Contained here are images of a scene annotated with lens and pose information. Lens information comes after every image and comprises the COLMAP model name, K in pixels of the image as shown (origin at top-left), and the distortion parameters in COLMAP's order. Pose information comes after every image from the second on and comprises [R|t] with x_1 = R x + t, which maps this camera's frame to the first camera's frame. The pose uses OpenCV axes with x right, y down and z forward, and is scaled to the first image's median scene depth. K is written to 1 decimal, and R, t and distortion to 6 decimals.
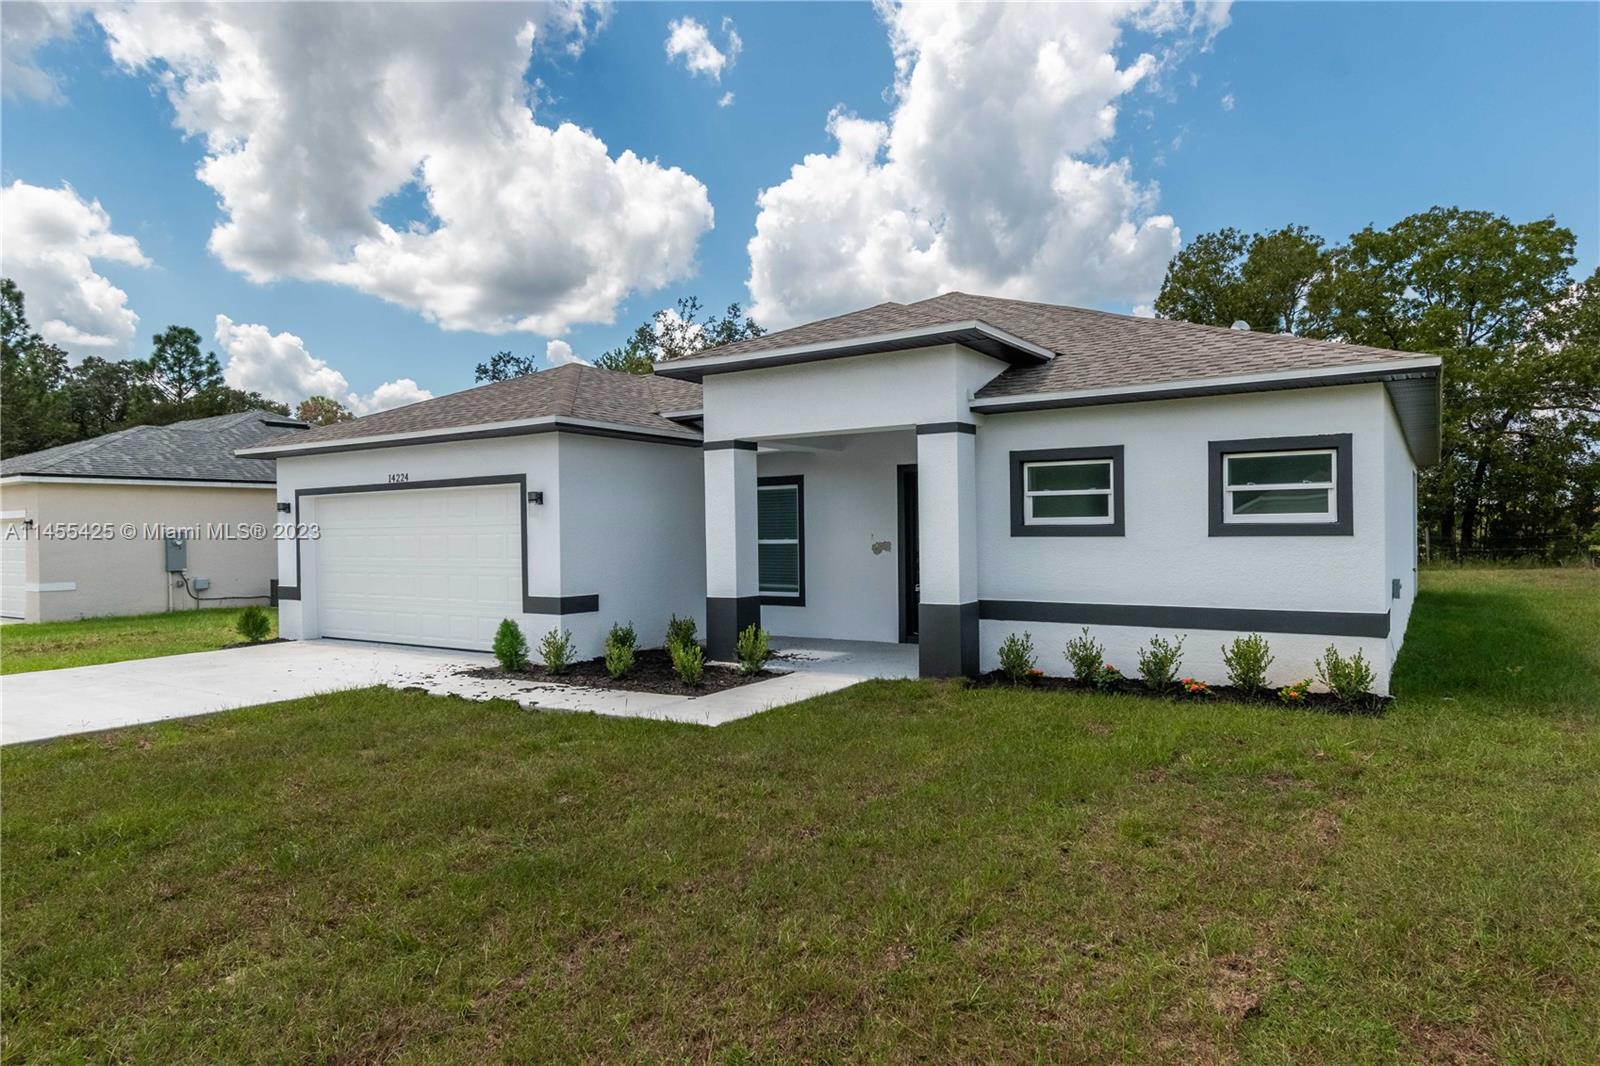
lens RADIAL K [[962.8, 0, 805.2], [0, 962.8, 530.1], [0, 0, 1]] dist [0.001571, -0.000458]
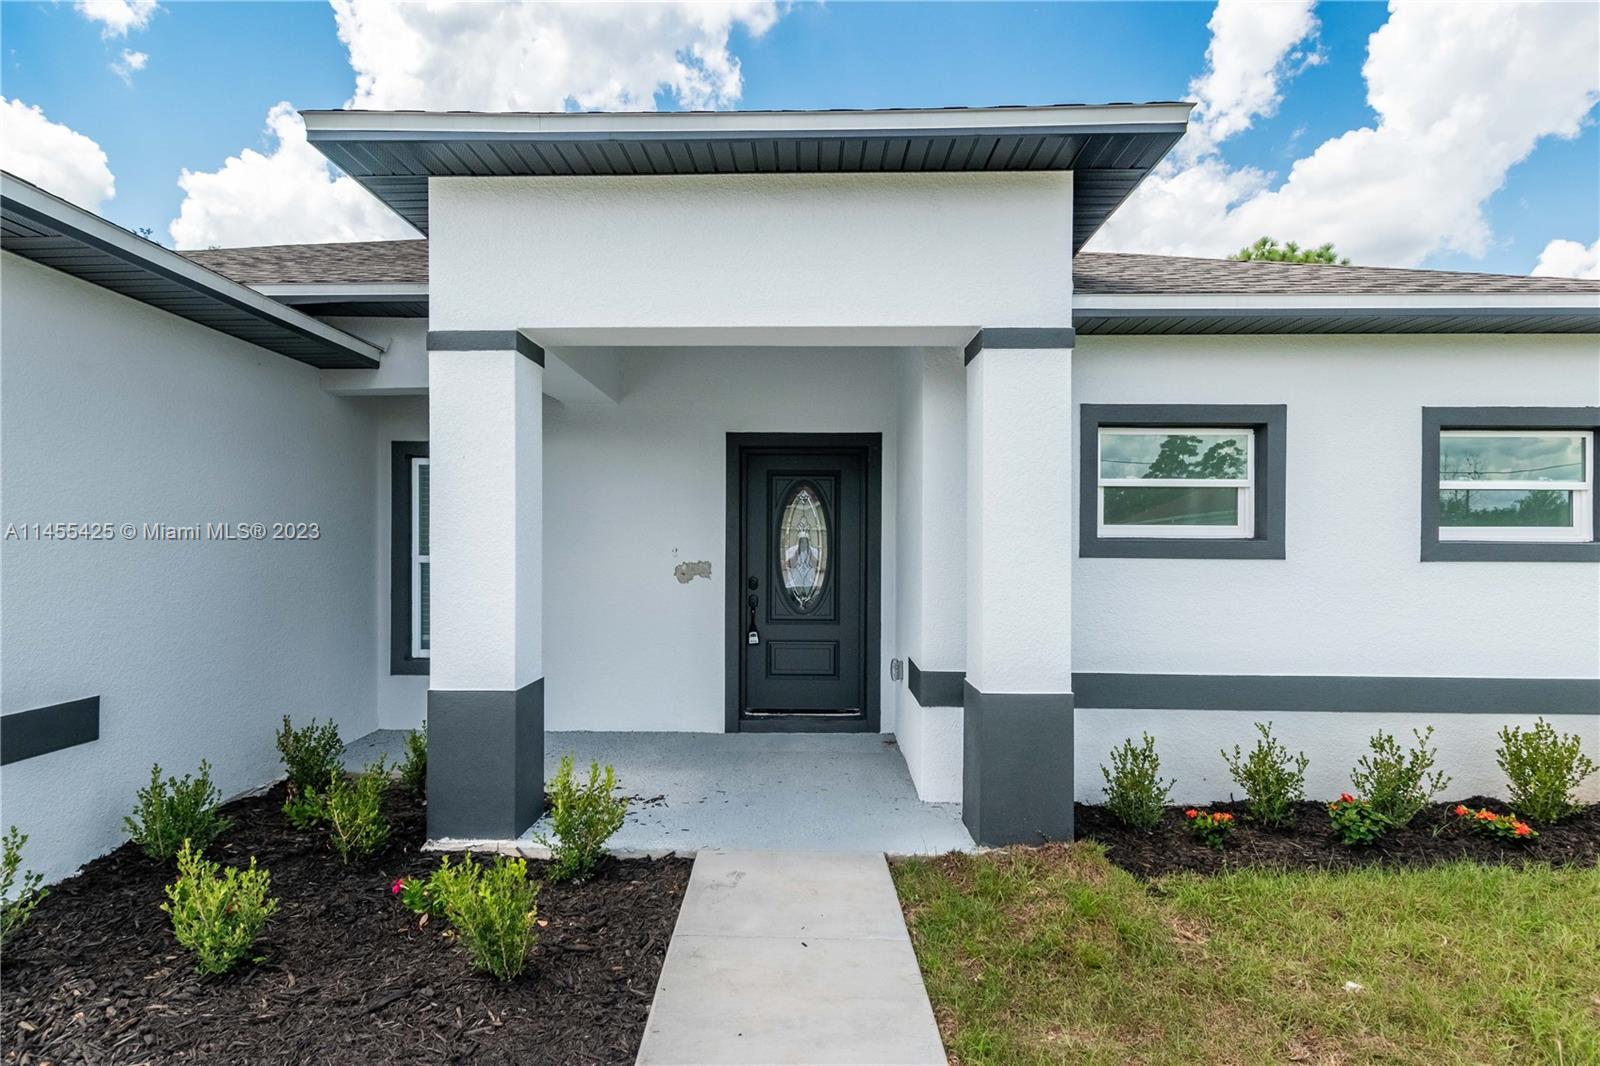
lens RADIAL K [[865.2, 0, 780.7], [0, 865.2, 539.3], [0, 0, 1]] dist [0.004239, -0.009564]
pose [[0.849224, 0.017689, 0.527737, -0.168017], [-0.014769, 0.999843, -0.009747, 0.003077], [-0.527827, 0.000483, 0.849352, 0.565513]]
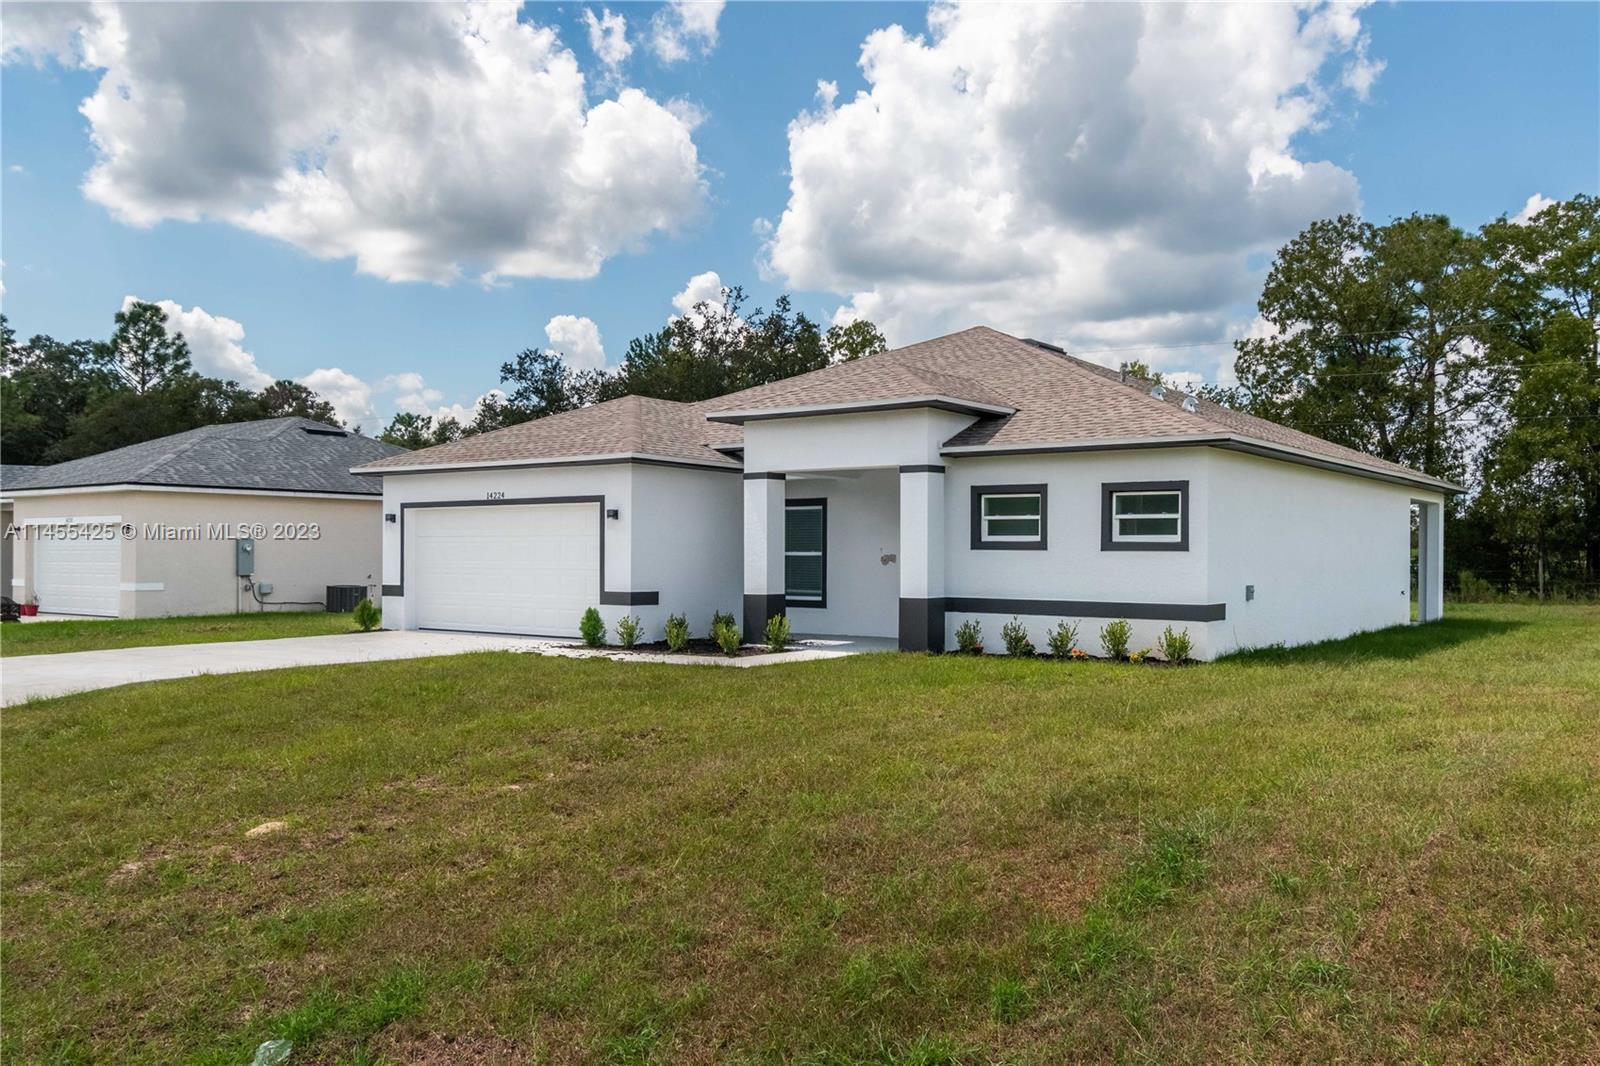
lens RADIAL K [[1297.1, 0, 800.0], [0, 1297.1, 533.0], [0, 0, 1]] dist [0.006327, 0.003529]
pose [[0.997803, 0.017053, -0.064017, 0.078010], [-0.018102, 0.999711, -0.015833, 0.013926], [0.063729, 0.016957, 0.997823, -0.688936]]
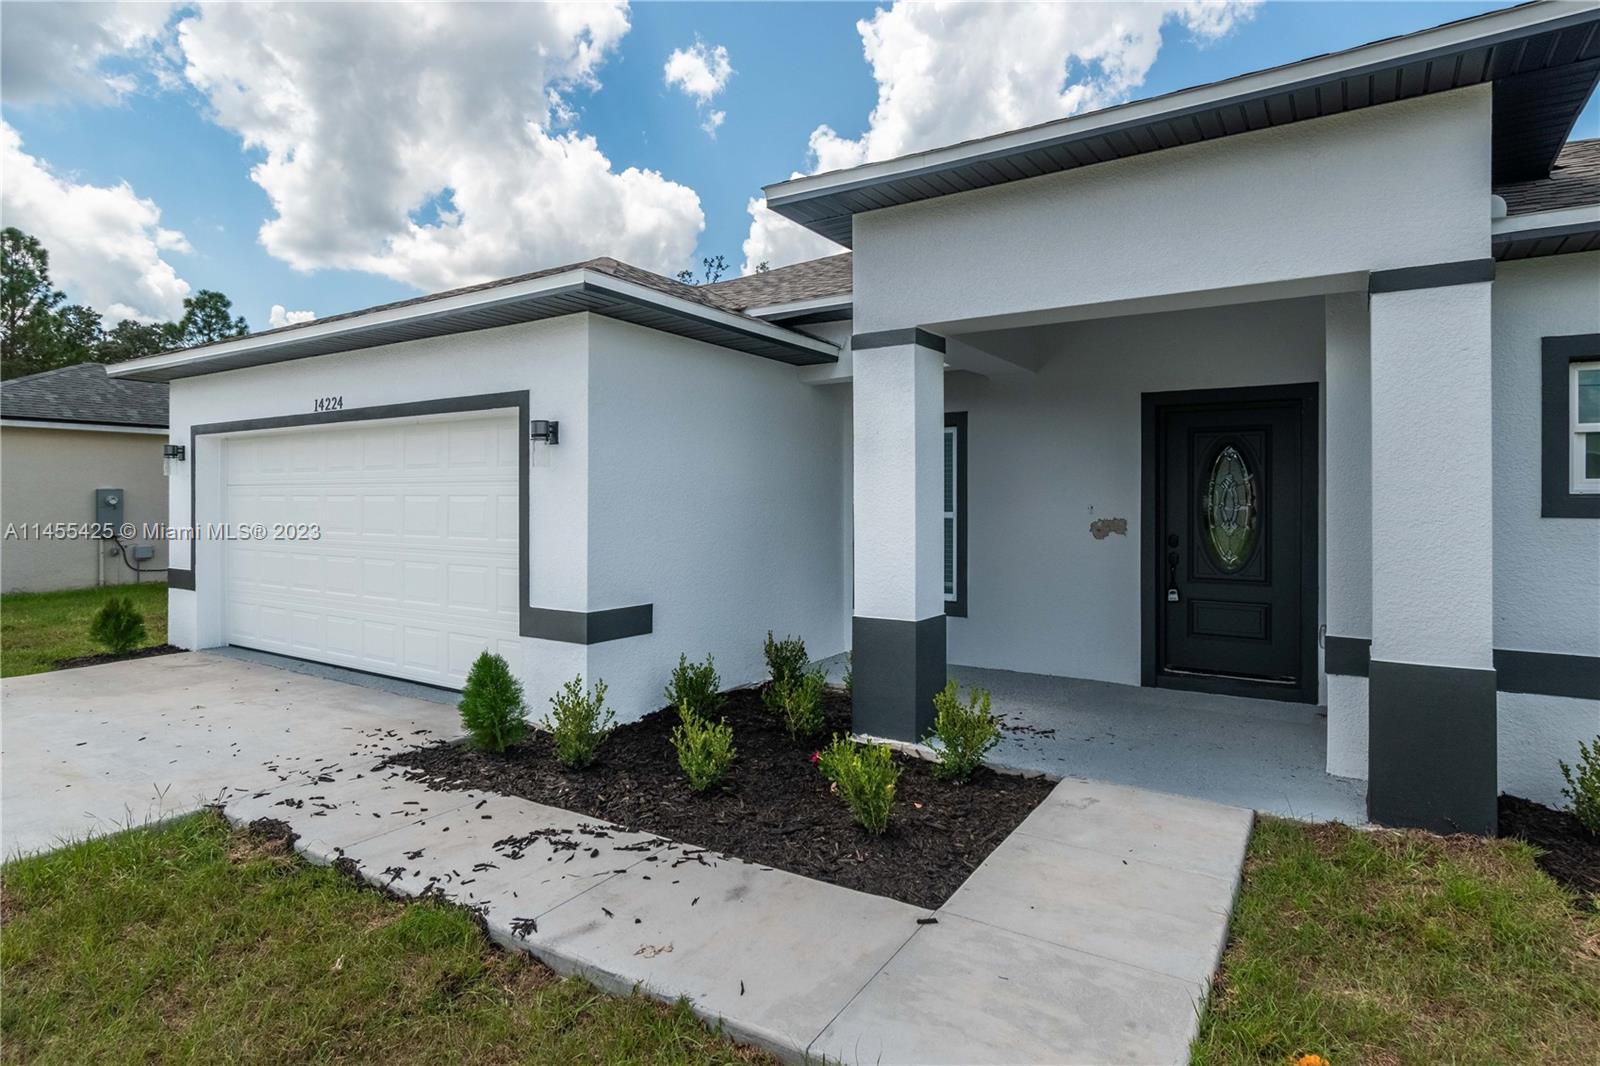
lens RADIAL K [[856.2, 0, 798.4], [0, 856.2, 495.5], [0, 0, 1]] dist [0.000479, -0.000086]
pose [[0.999870, 0.015456, 0.004517, -0.131917], [-0.015439, 0.999874, -0.003738, 0.002548], [-0.004574, 0.003668, 0.999983, 0.491677]]
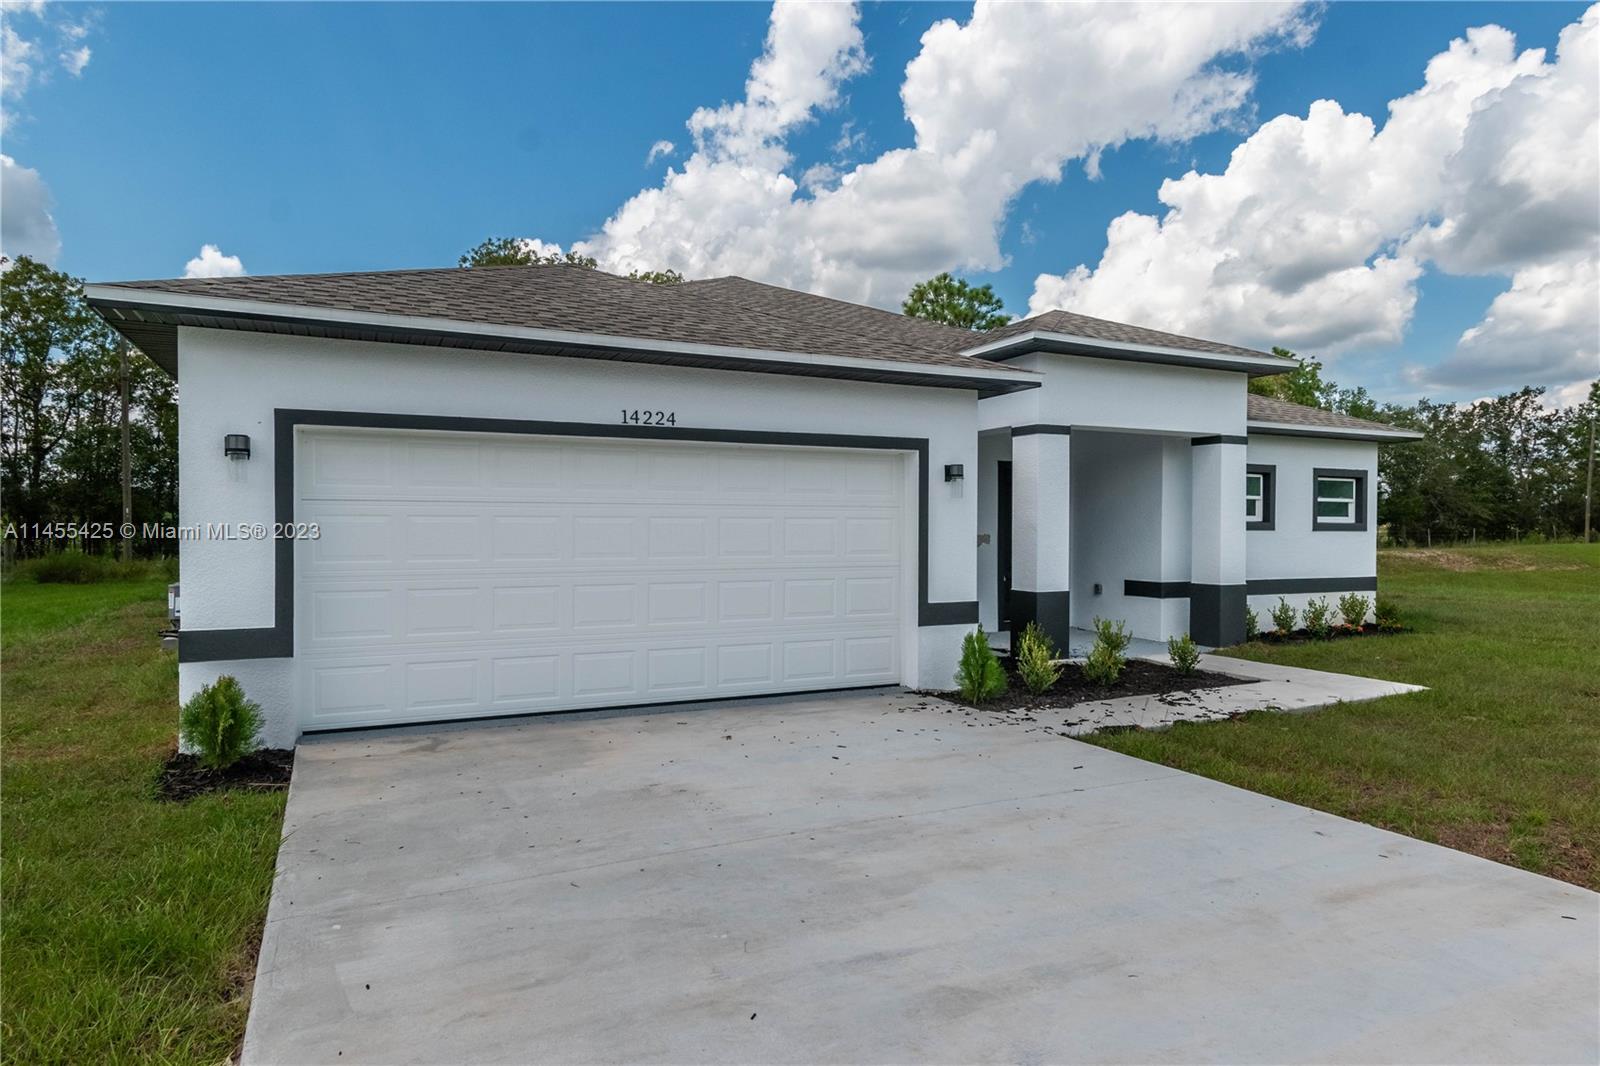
lens RADIAL K [[932.3, 0, 800.0], [0, 932.3, 533.0], [0, 0, 1]] dist [-0.015690, 0.046427]
pose [[0.521235, 0.006959, 0.853385, -0.946741], [-0.011754, 0.999930, -0.000974, 0.015668], [-0.853332, -0.009523, 0.521281, 0.700308]]
